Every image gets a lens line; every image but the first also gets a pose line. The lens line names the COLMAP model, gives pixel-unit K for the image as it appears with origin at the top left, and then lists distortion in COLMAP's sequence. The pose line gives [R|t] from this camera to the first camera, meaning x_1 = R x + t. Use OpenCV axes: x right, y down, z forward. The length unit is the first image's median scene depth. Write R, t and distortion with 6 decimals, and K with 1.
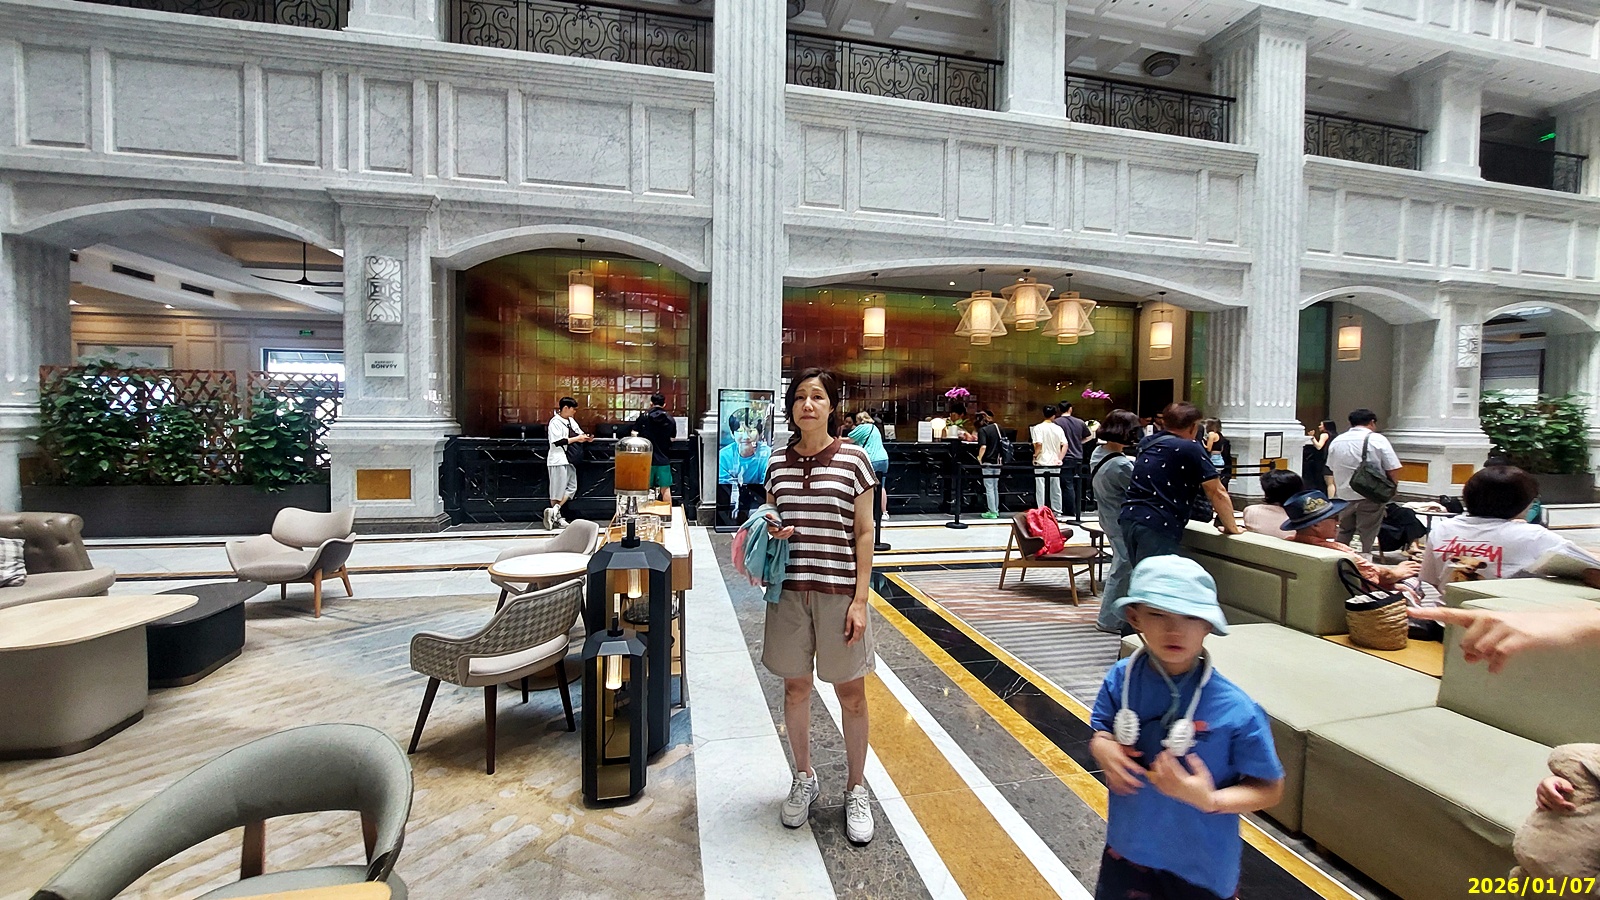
lens RADIAL K [[641.6, 0, 812.8], [0, 641.6, 441.2], [0, 0, 1]] dist [-0.011647, -0.000419]
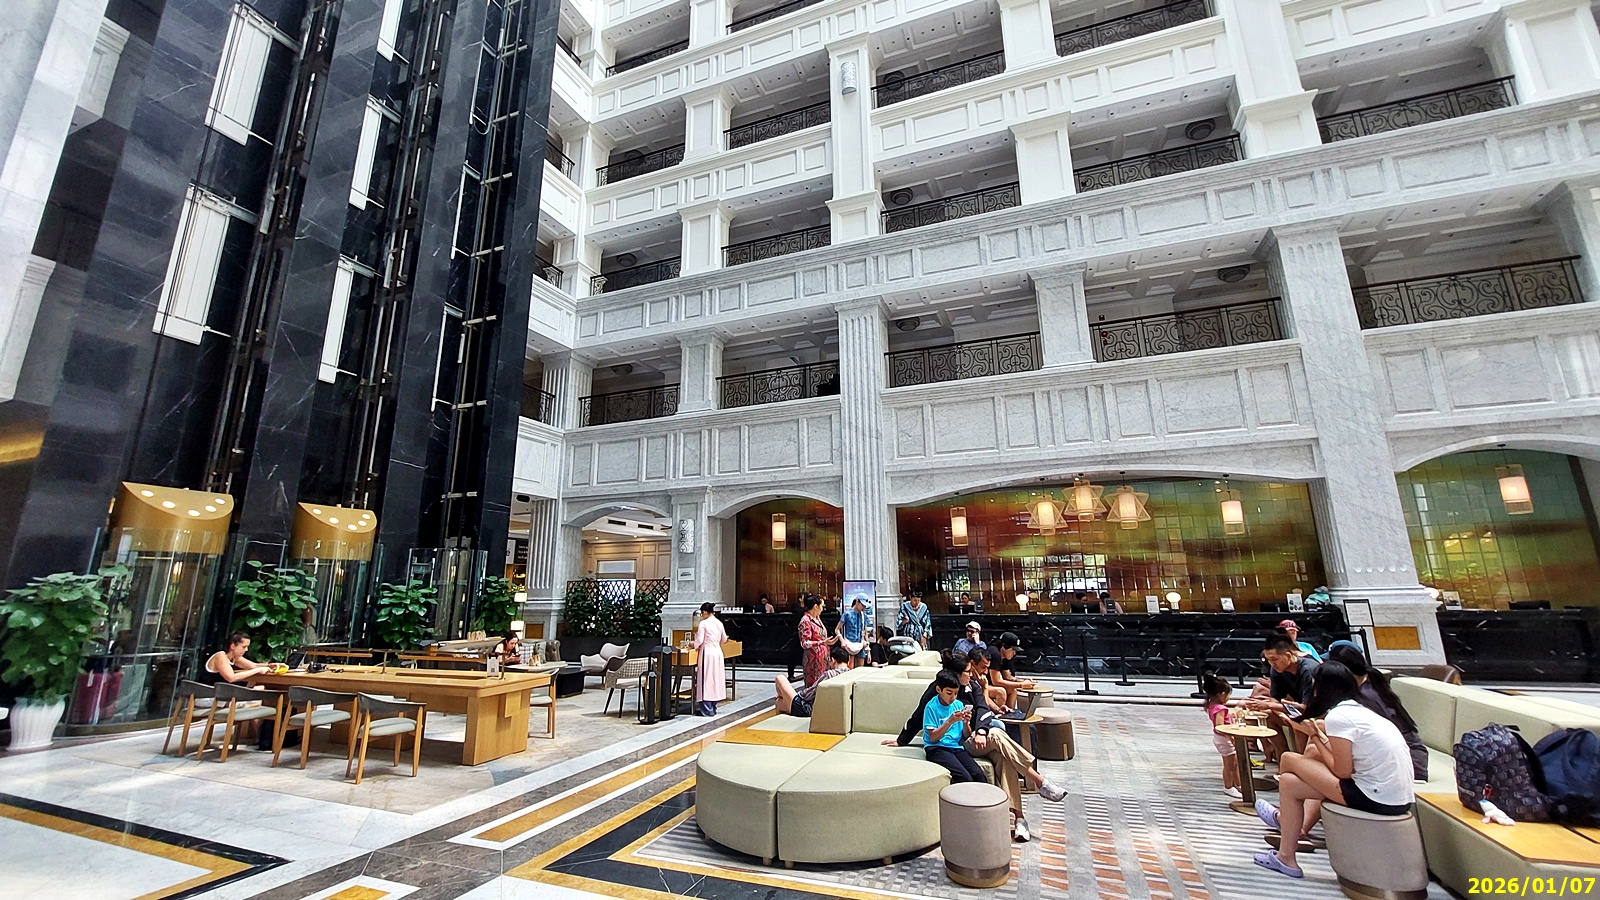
lens RADIAL K [[641.6, 0, 797.1], [0, 641.6, 439.4], [0, 0, 1]] dist [-0.011647, -0.000419]
pose [[0.831137, -0.153711, -0.534401, 0.626426], [0.003253, 0.962363, -0.271748, 0.014202], [0.556059, 0.224122, 0.800355, -0.404808]]
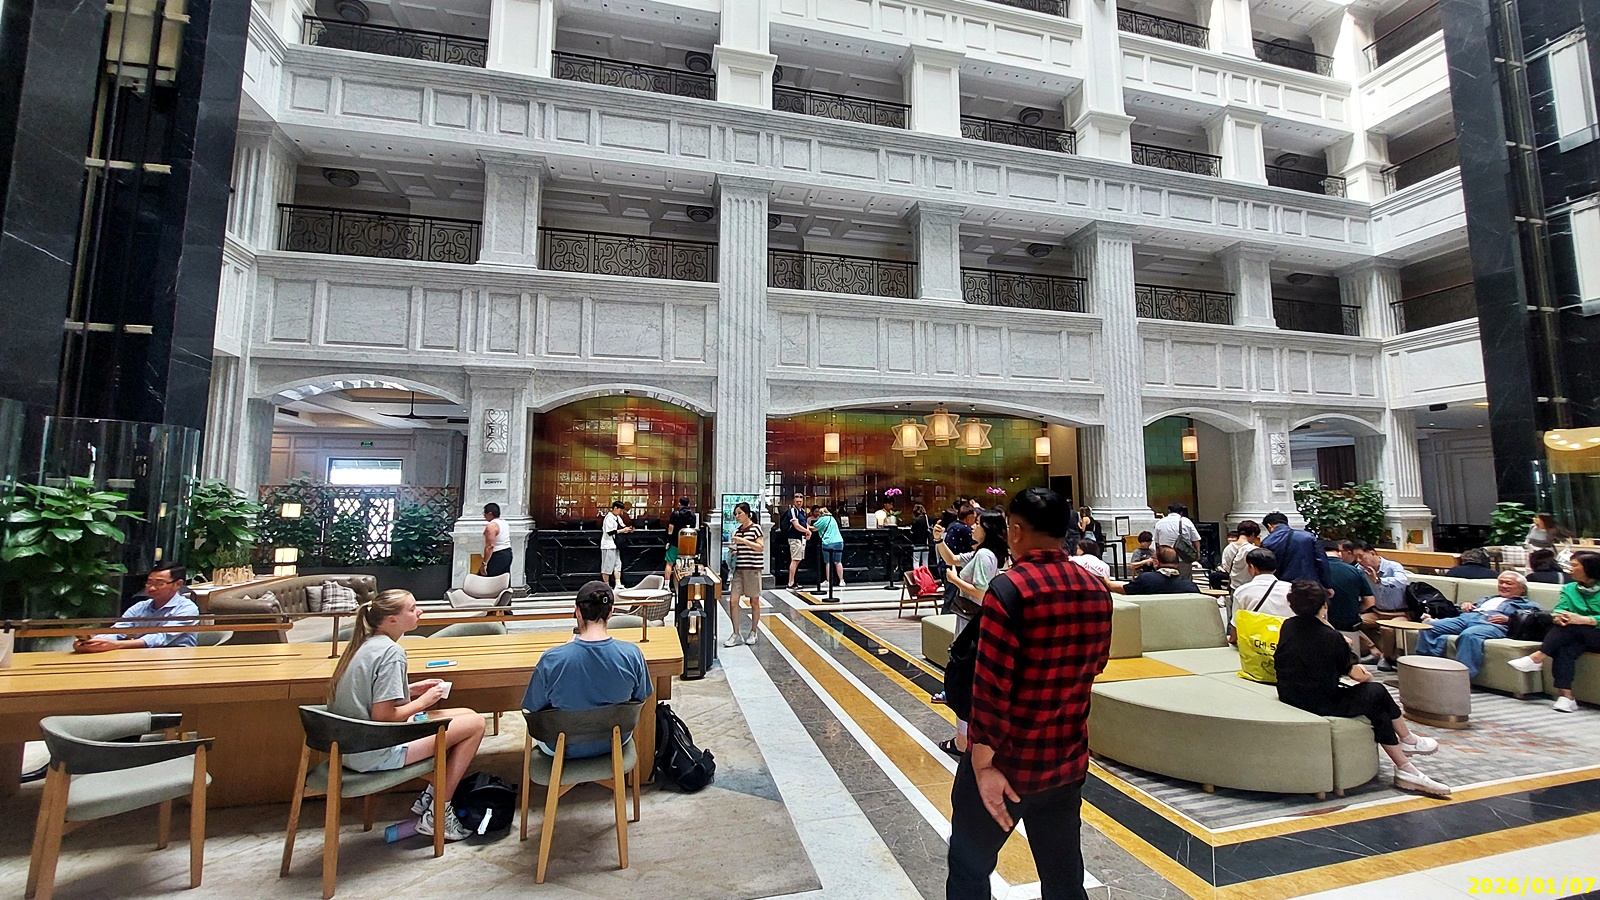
lens RADIAL K [[641.6, 0, 815.6], [0, 641.6, 441.0], [0, 0, 1]] dist [-0.011647, -0.000419]
pose [[0.999636, -0.014118, 0.022980, 0.030212], [0.017128, 0.990481, -0.136577, 0.001849], [-0.020833, 0.136921, 0.990363, -0.420633]]
